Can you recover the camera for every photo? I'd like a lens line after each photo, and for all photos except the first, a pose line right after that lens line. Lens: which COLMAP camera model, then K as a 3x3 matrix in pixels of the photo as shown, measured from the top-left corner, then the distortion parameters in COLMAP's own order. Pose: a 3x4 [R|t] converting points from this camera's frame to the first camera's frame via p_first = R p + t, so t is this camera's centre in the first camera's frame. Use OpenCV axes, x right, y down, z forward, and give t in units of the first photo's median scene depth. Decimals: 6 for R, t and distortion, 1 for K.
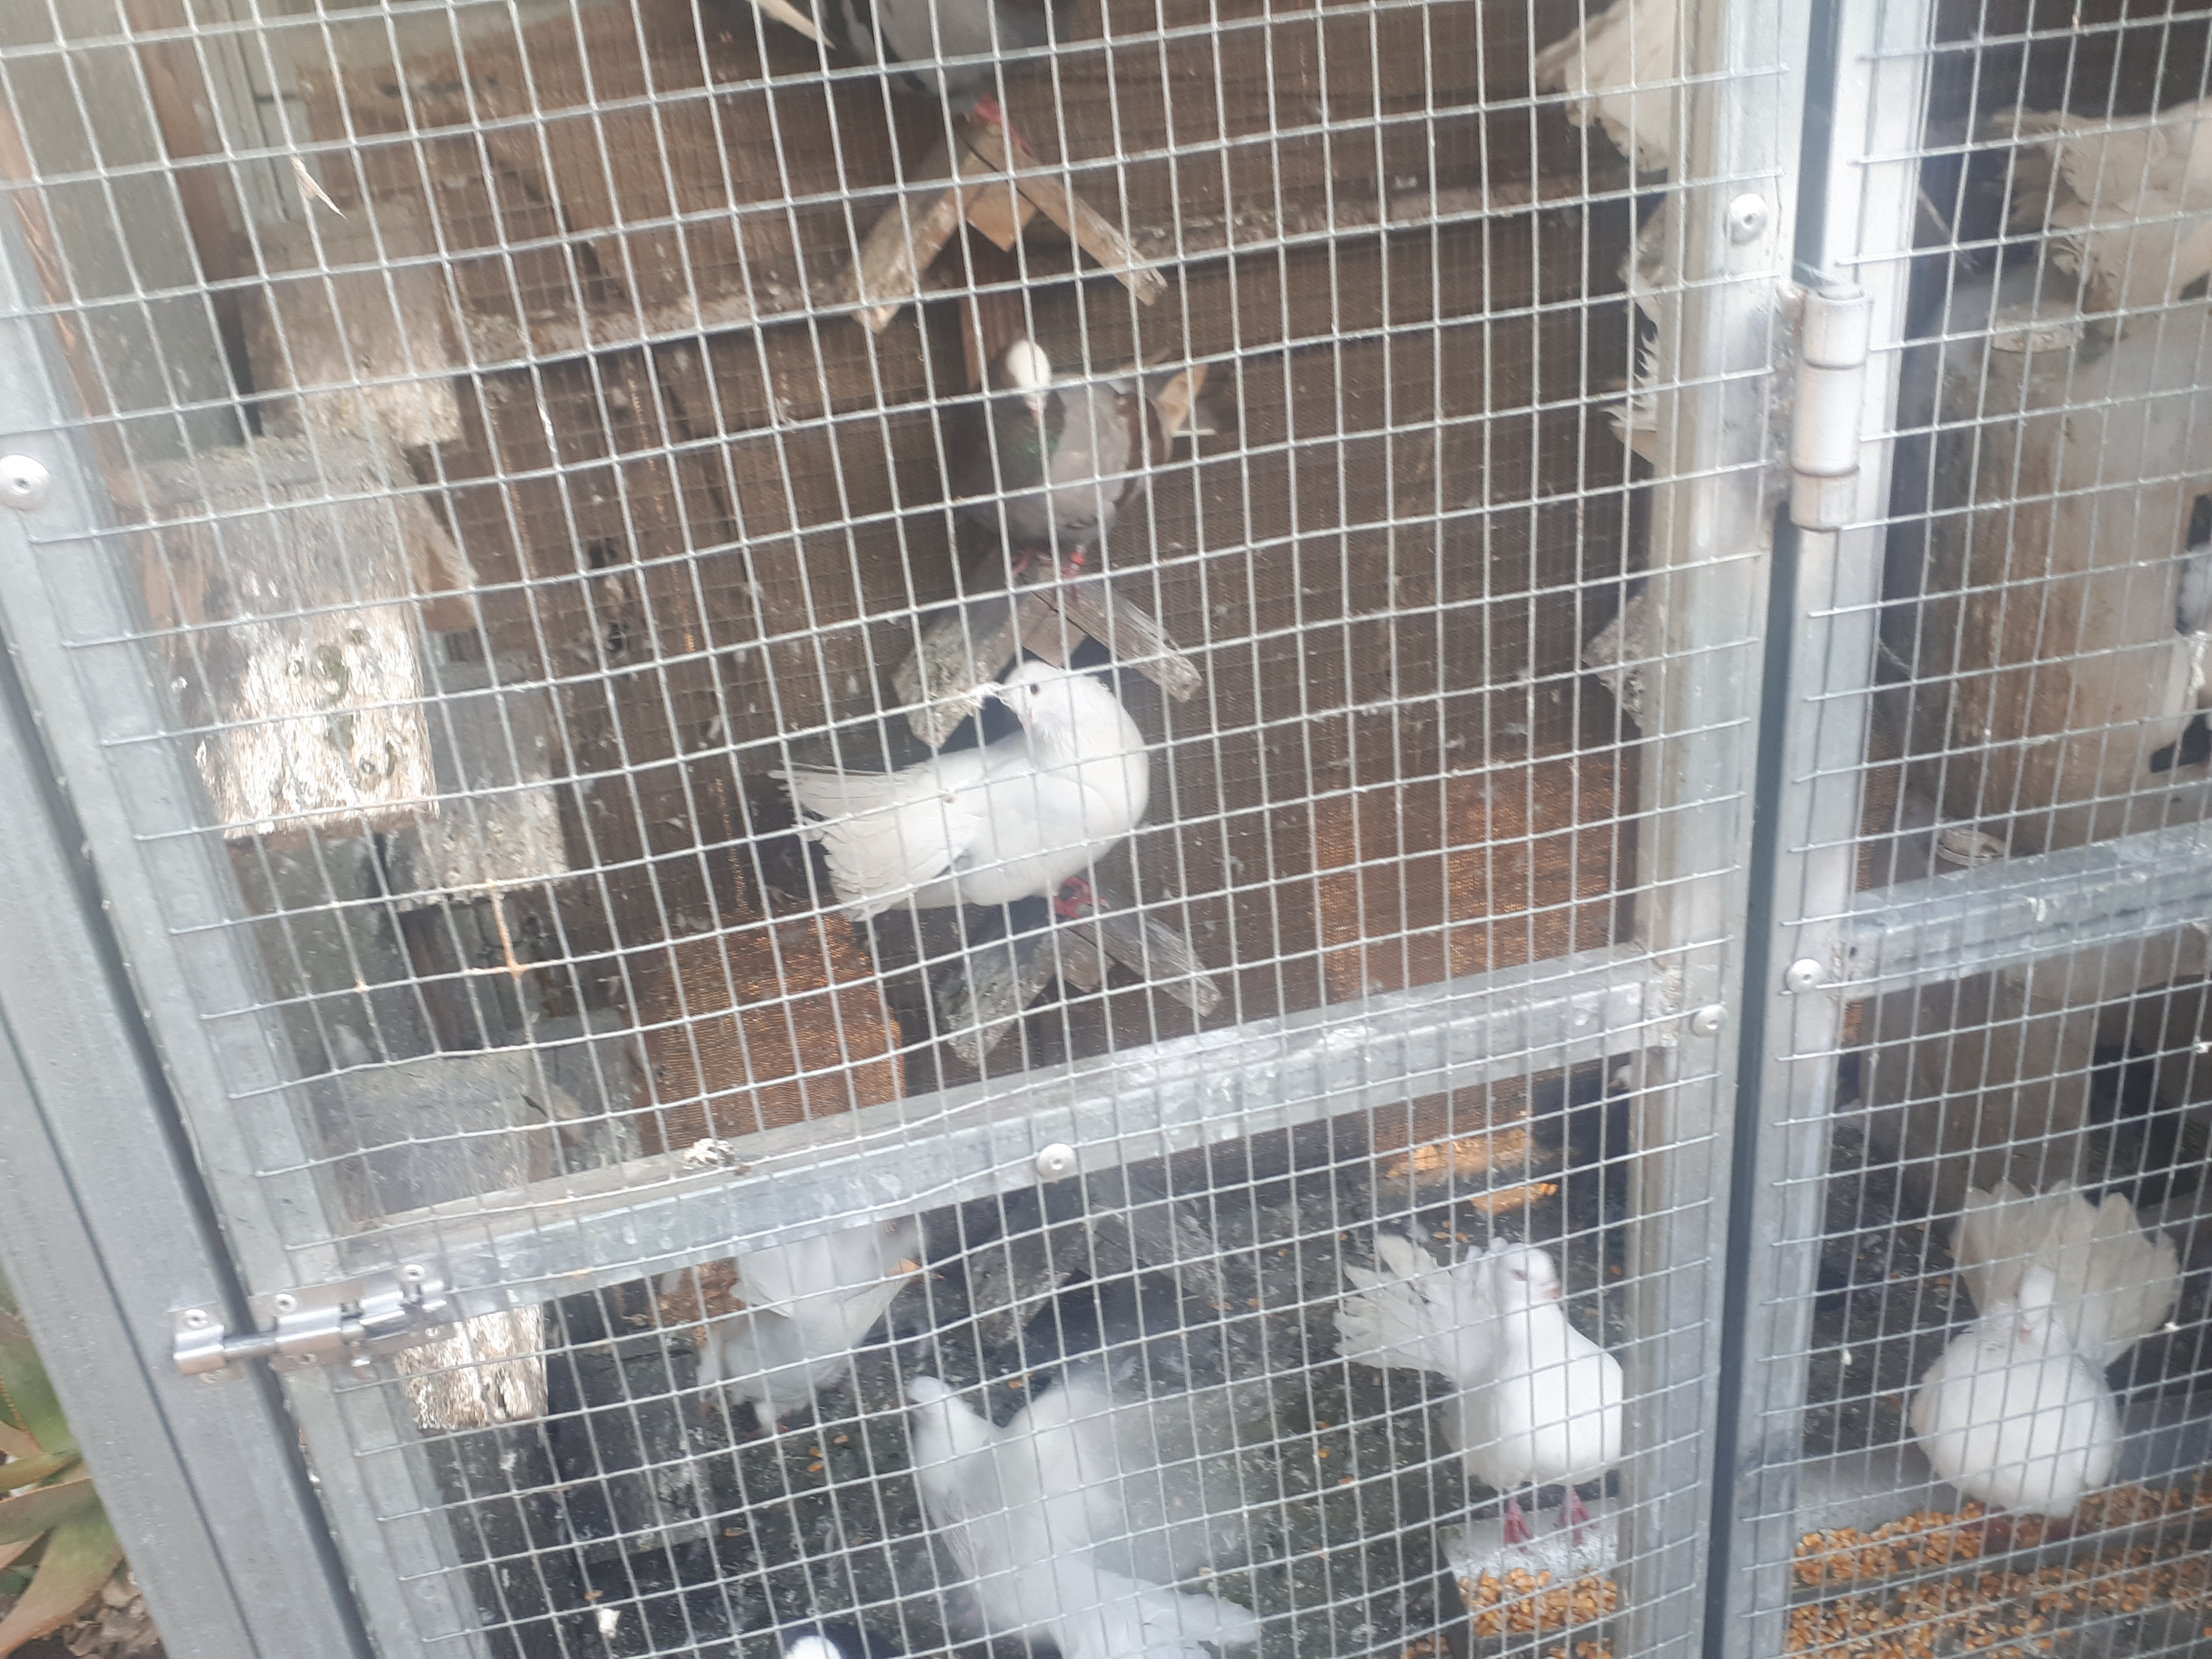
lens RADIAL K [[2190.5, 0, 1106.4], [0, 2190.5, 835.5], [0, 0, 1]] dist [0.207760, -0.561699]
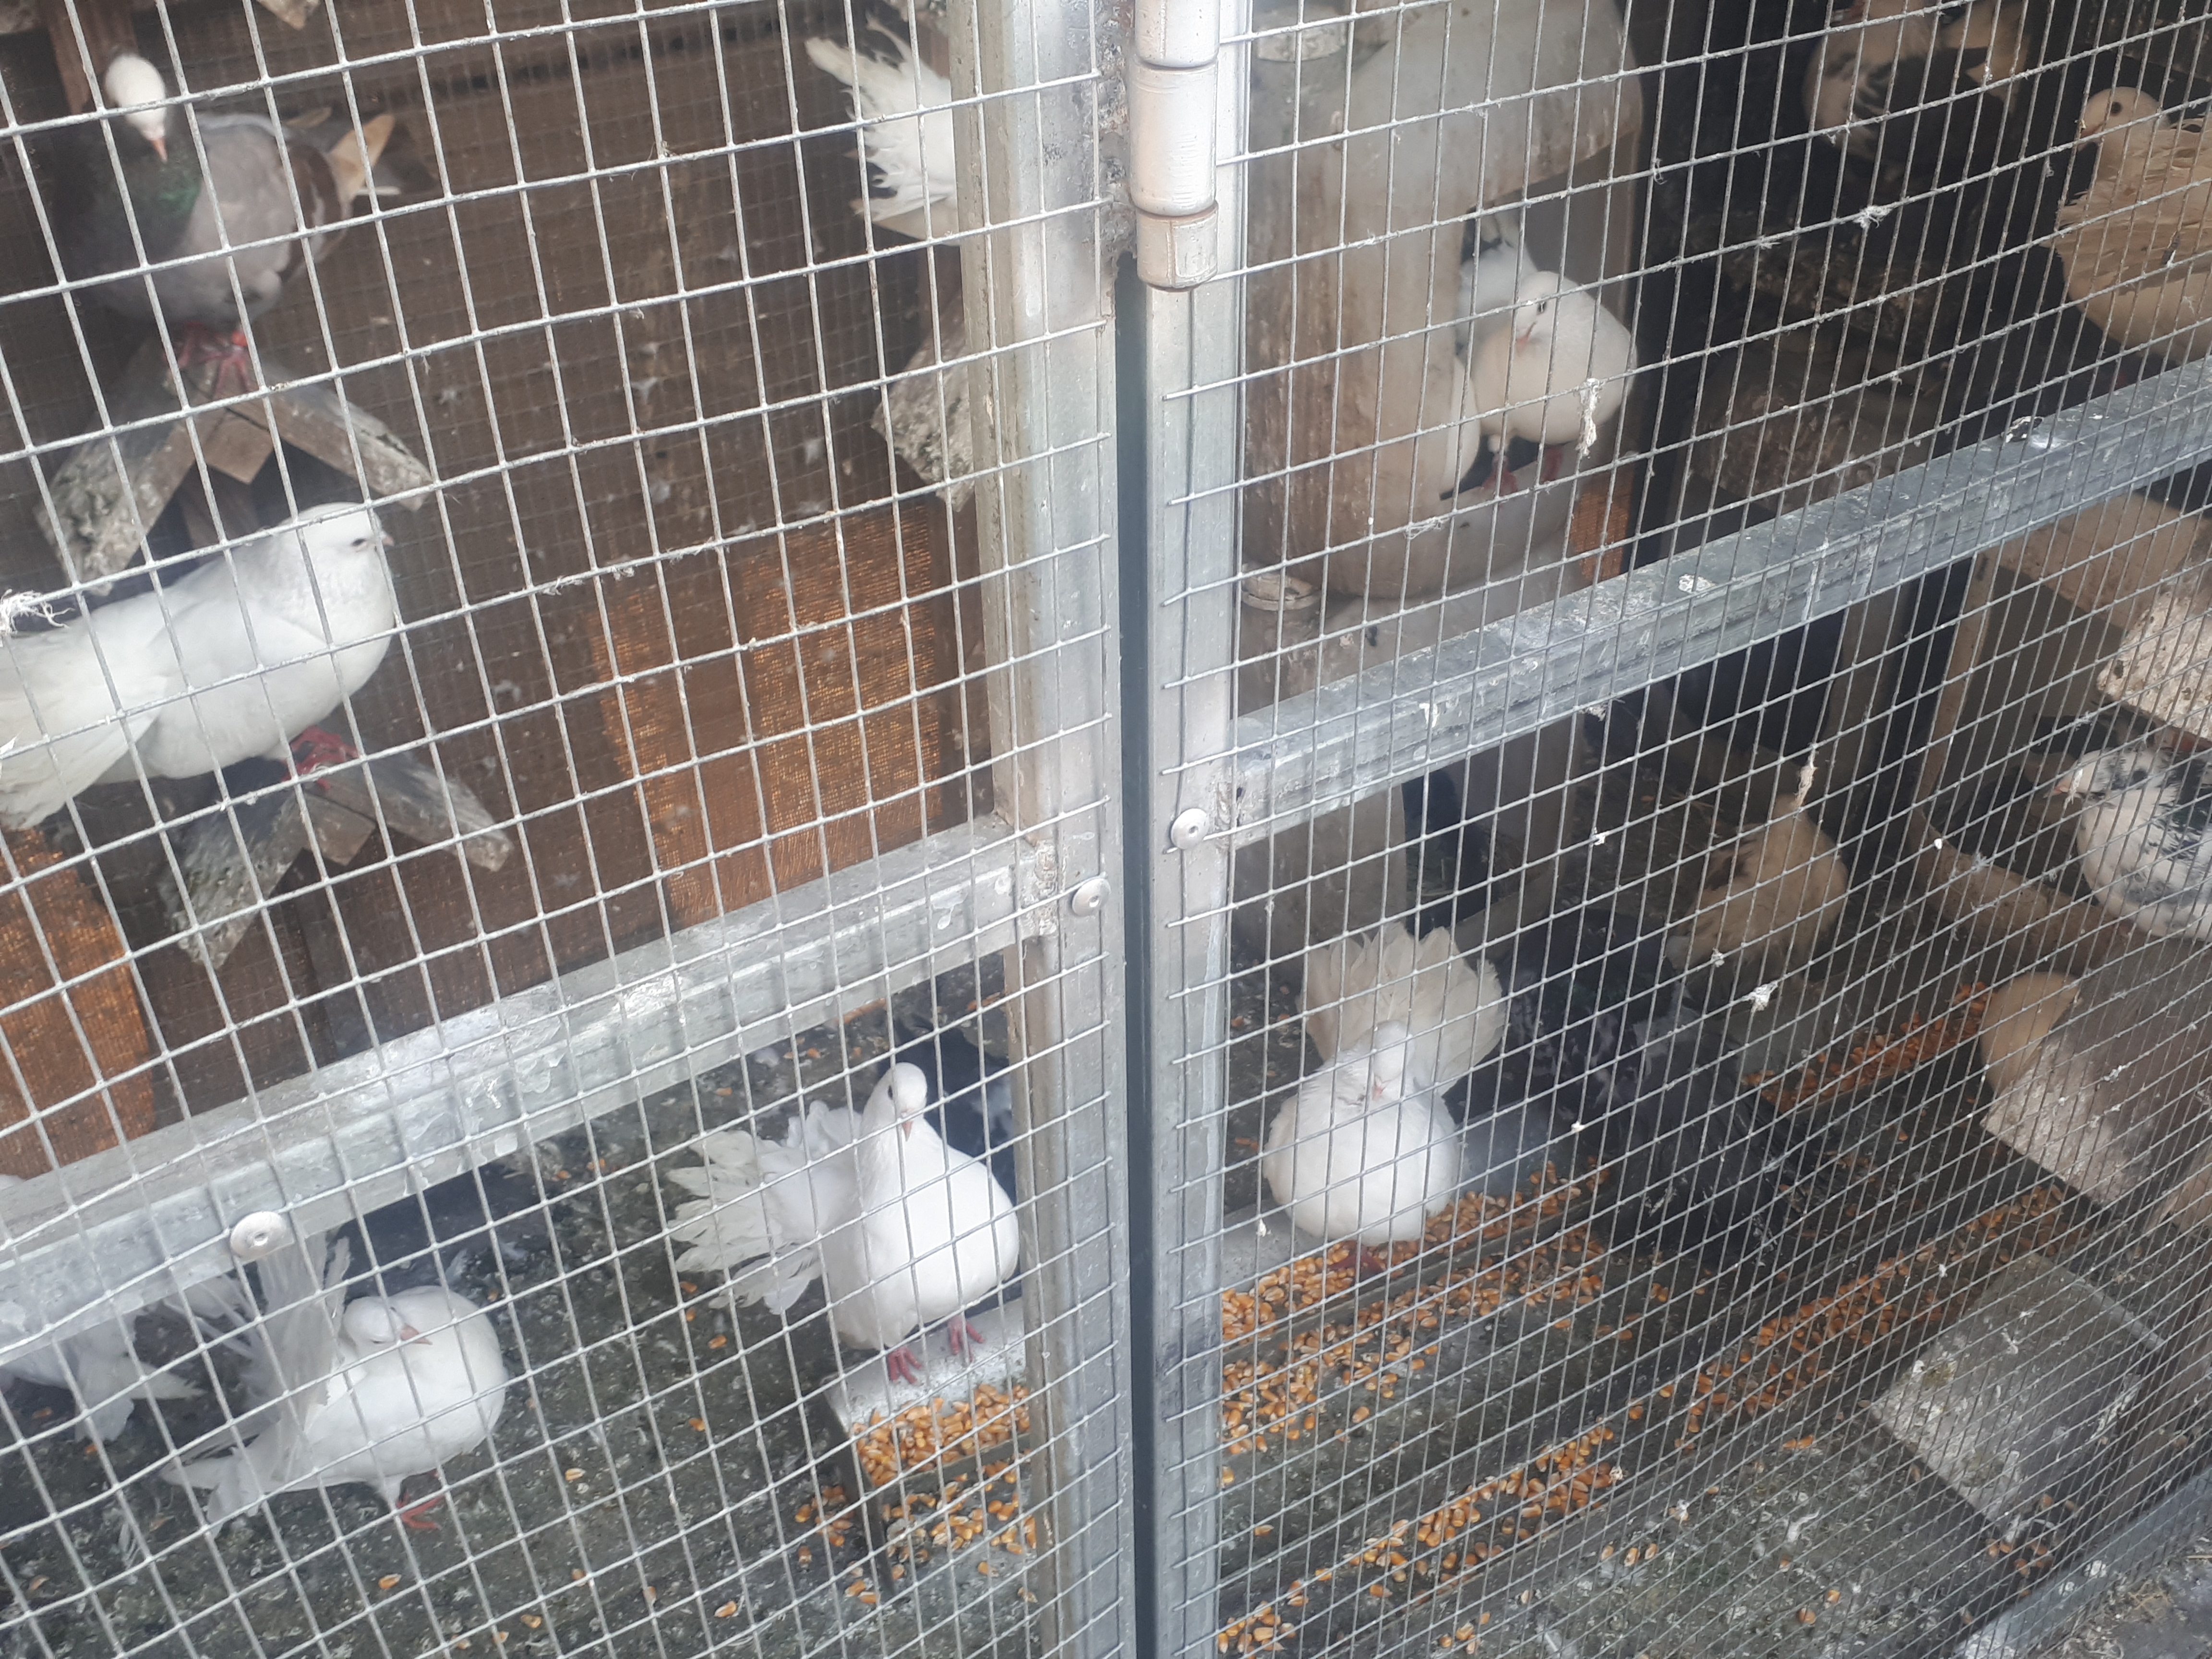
lens RADIAL K [[2190.5, 0, 1106.4], [0, 2190.5, 835.5], [0, 0, 1]] dist [0.207760, -0.561699]
pose [[0.946235, -0.132380, 0.295151, 0.039592], [0.099206, 0.987218, 0.124736, -0.042088], [-0.307891, -0.088749, 0.947273, 0.230248]]
